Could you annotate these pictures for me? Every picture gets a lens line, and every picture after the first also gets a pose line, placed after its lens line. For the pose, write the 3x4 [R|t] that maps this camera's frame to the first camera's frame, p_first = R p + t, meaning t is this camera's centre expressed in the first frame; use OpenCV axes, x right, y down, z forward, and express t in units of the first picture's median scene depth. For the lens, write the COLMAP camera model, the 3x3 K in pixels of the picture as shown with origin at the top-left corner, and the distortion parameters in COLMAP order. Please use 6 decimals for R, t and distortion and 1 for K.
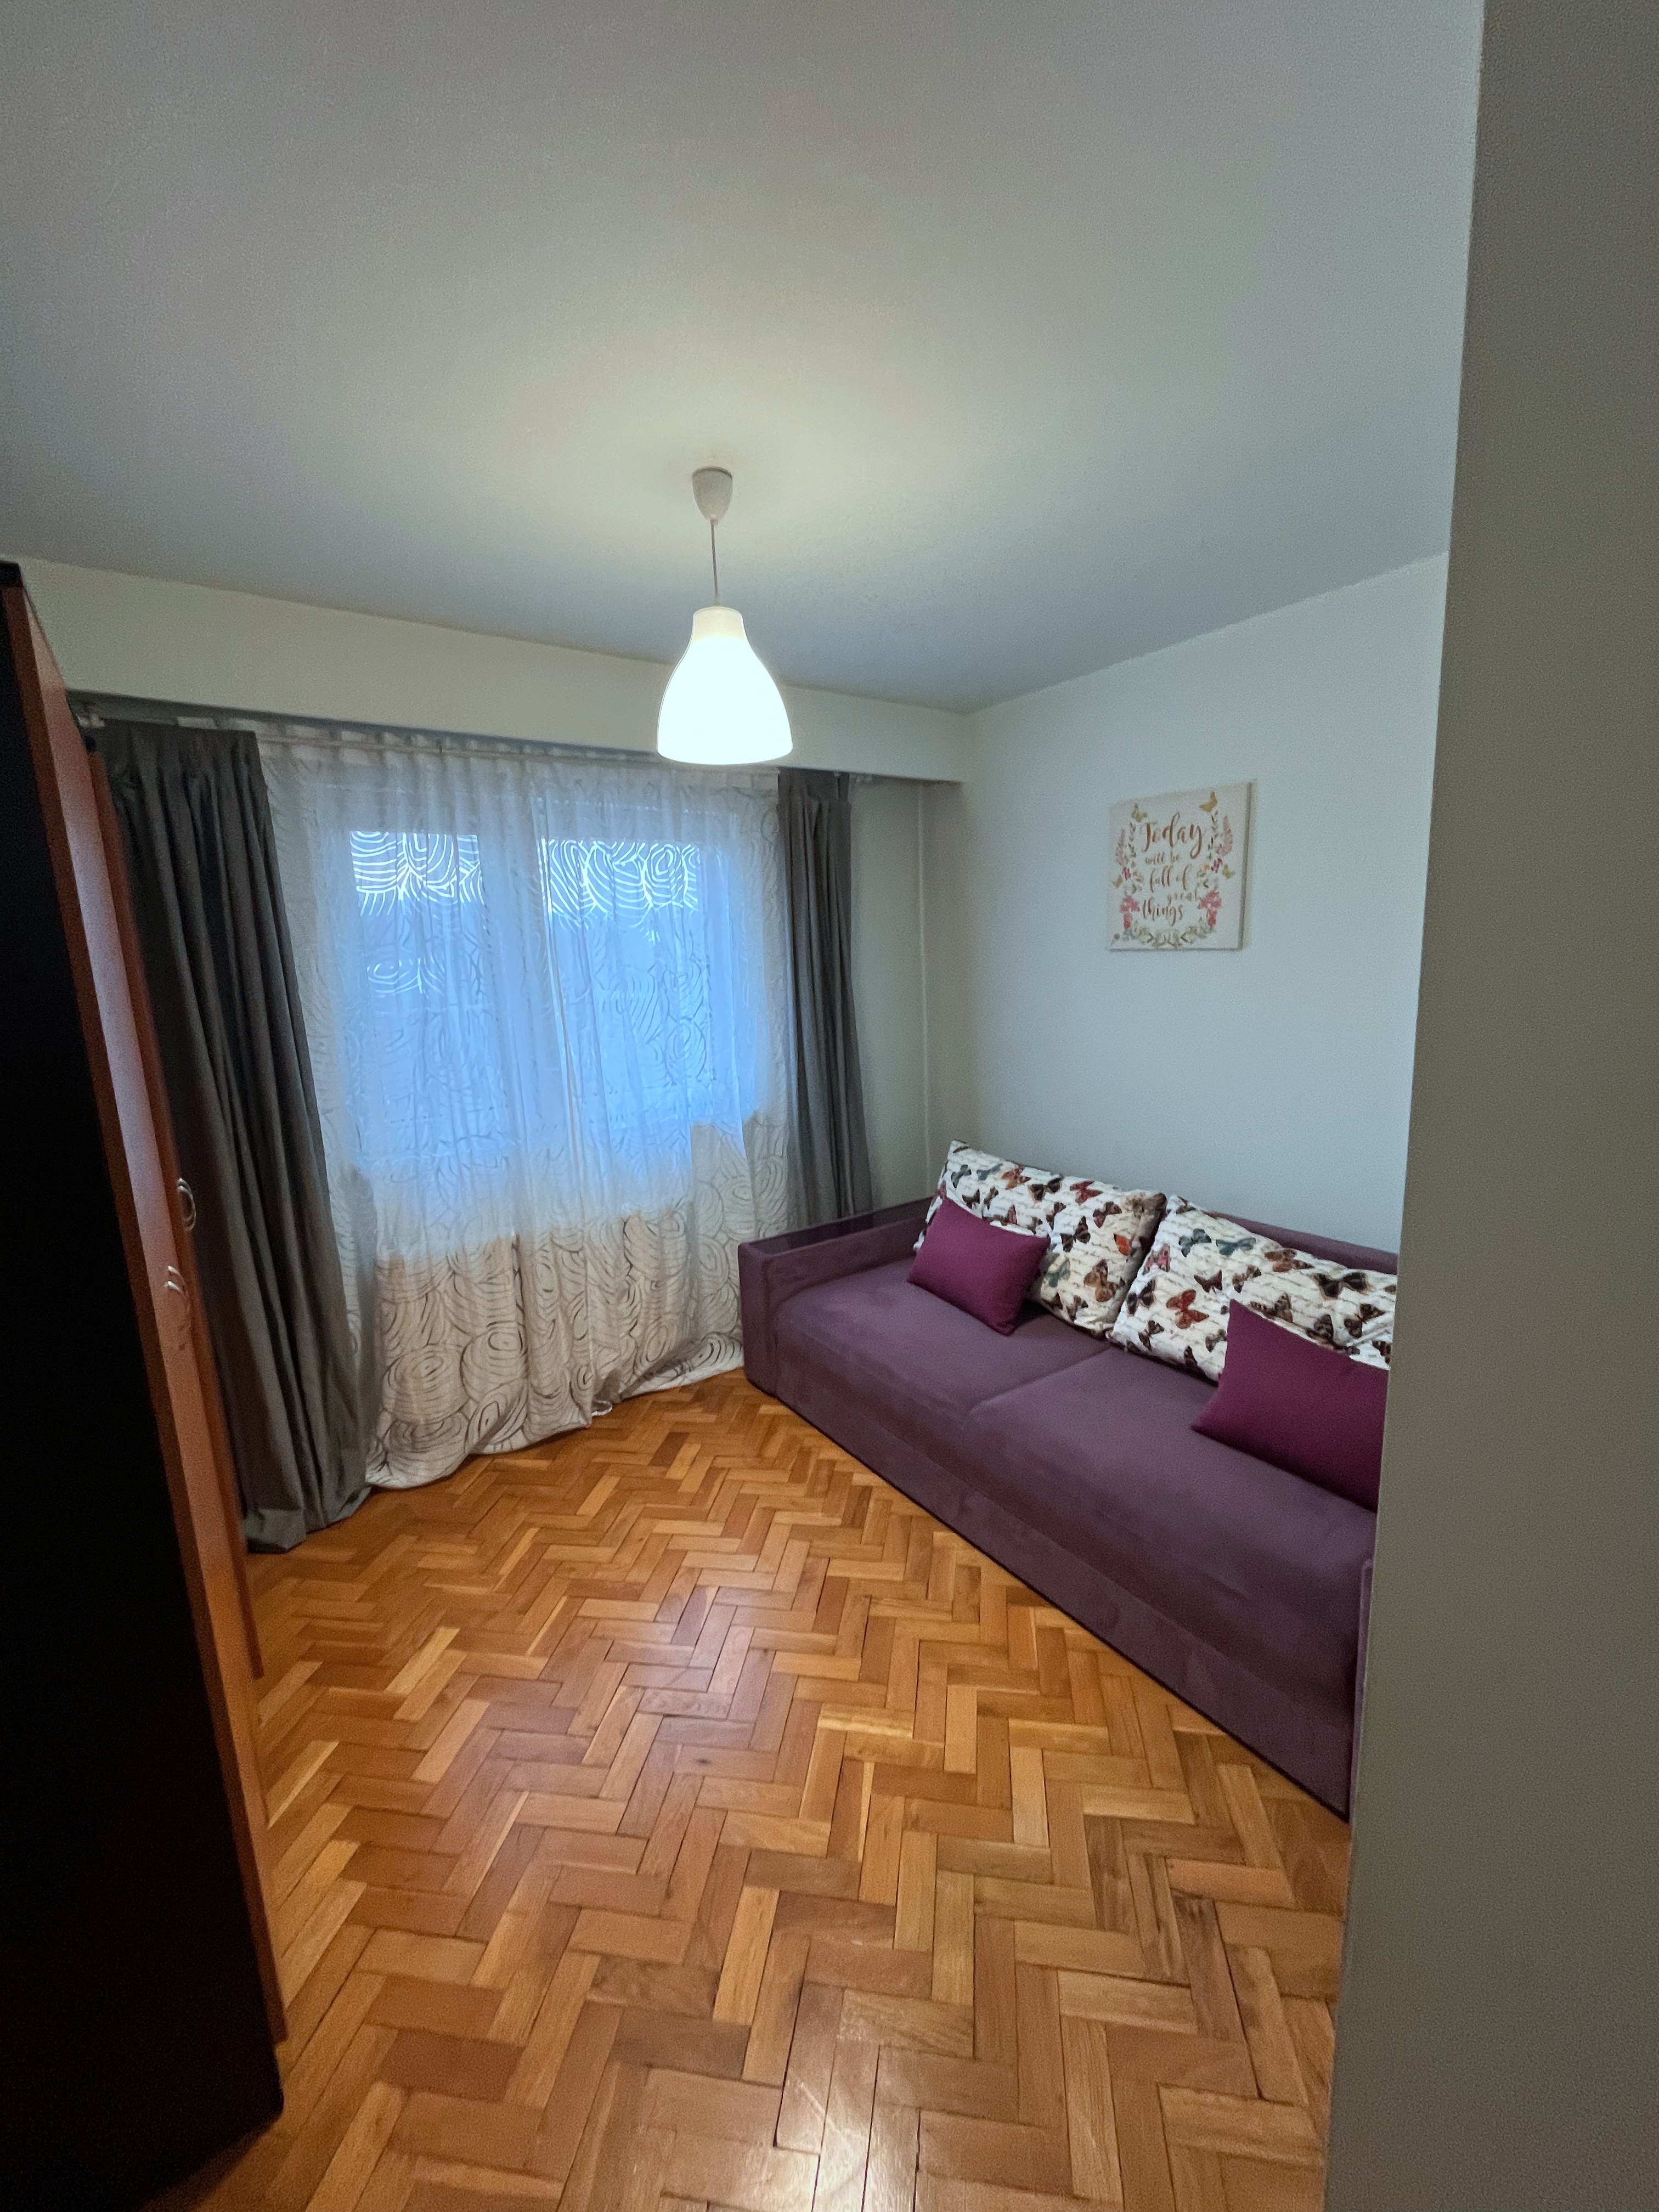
lens RADIAL K [[890.7, 0, 835.9], [0, 890.7, 1110.2], [0, 0, 1]] dist [-0.002491, -0.000686]
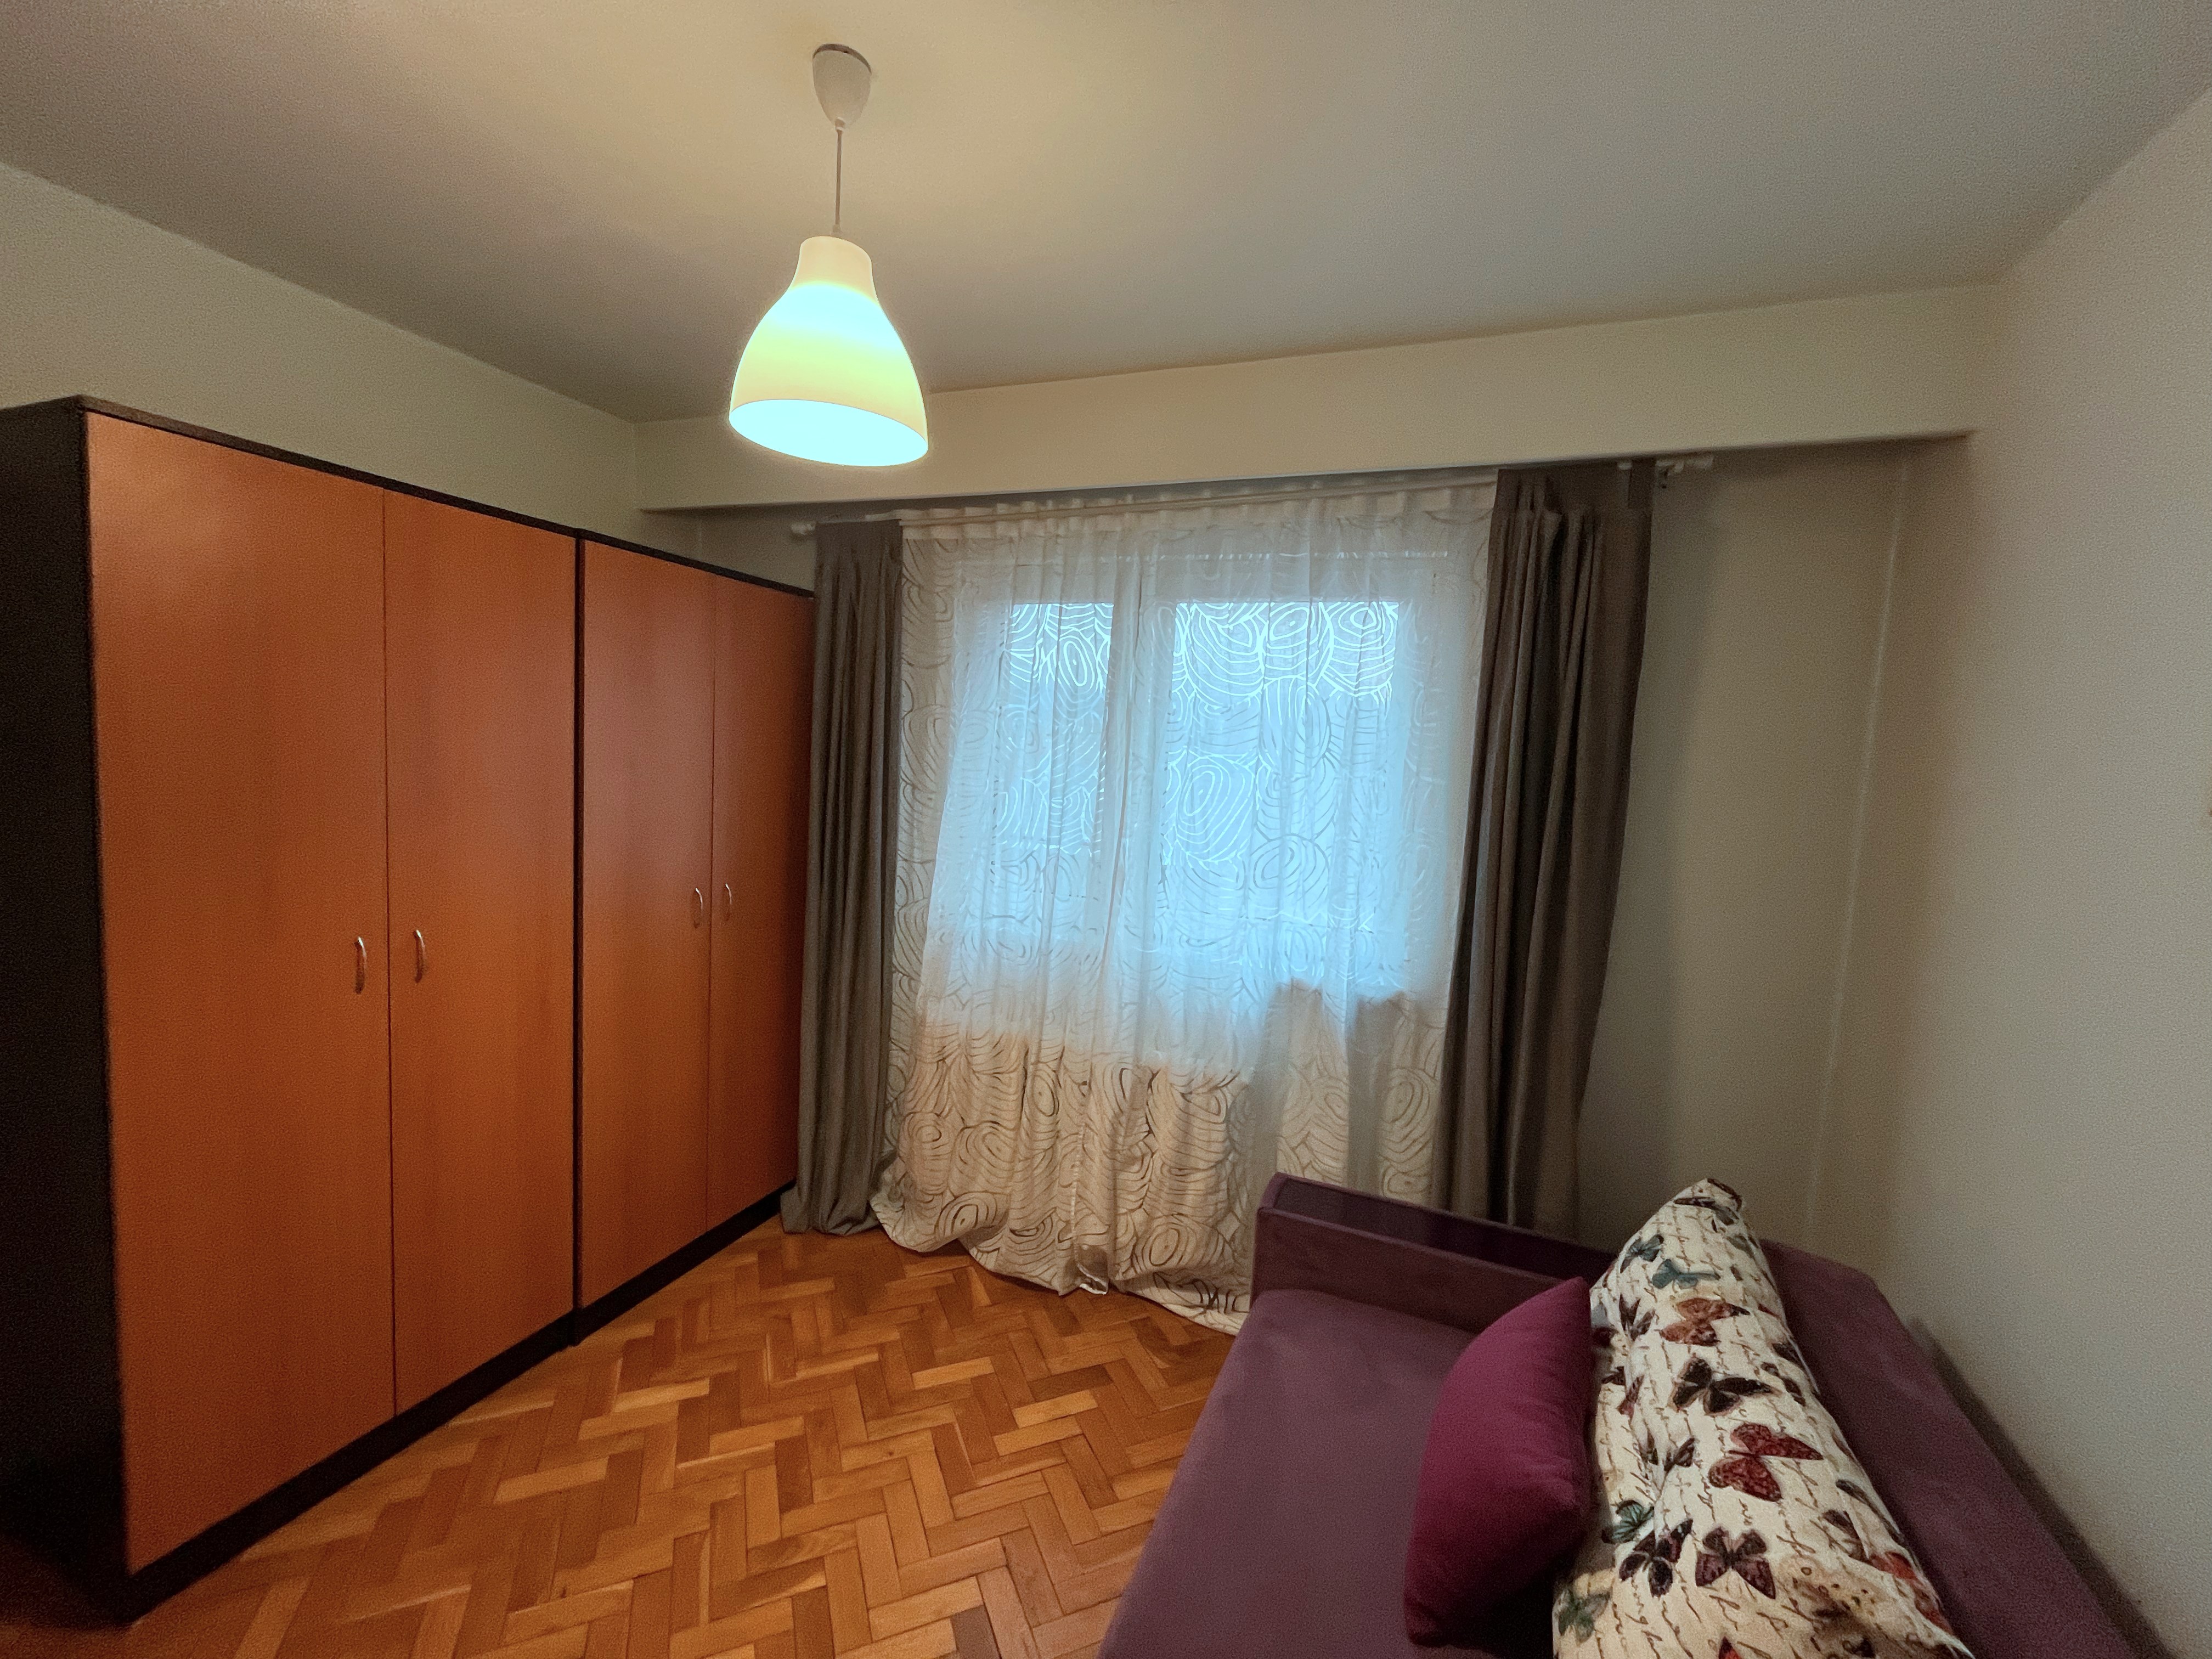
lens RADIAL K [[890.7, 0, 1110.7], [0, 890.7, 822.5], [0, 0, 1]] dist [-0.002491, -0.000686]
pose [[0.530751, 0.143020, -0.835374, 0.431327], [-0.223126, 0.974467, 0.025072, -0.119414], [0.817630, 0.173086, 0.549110, 0.580498]]
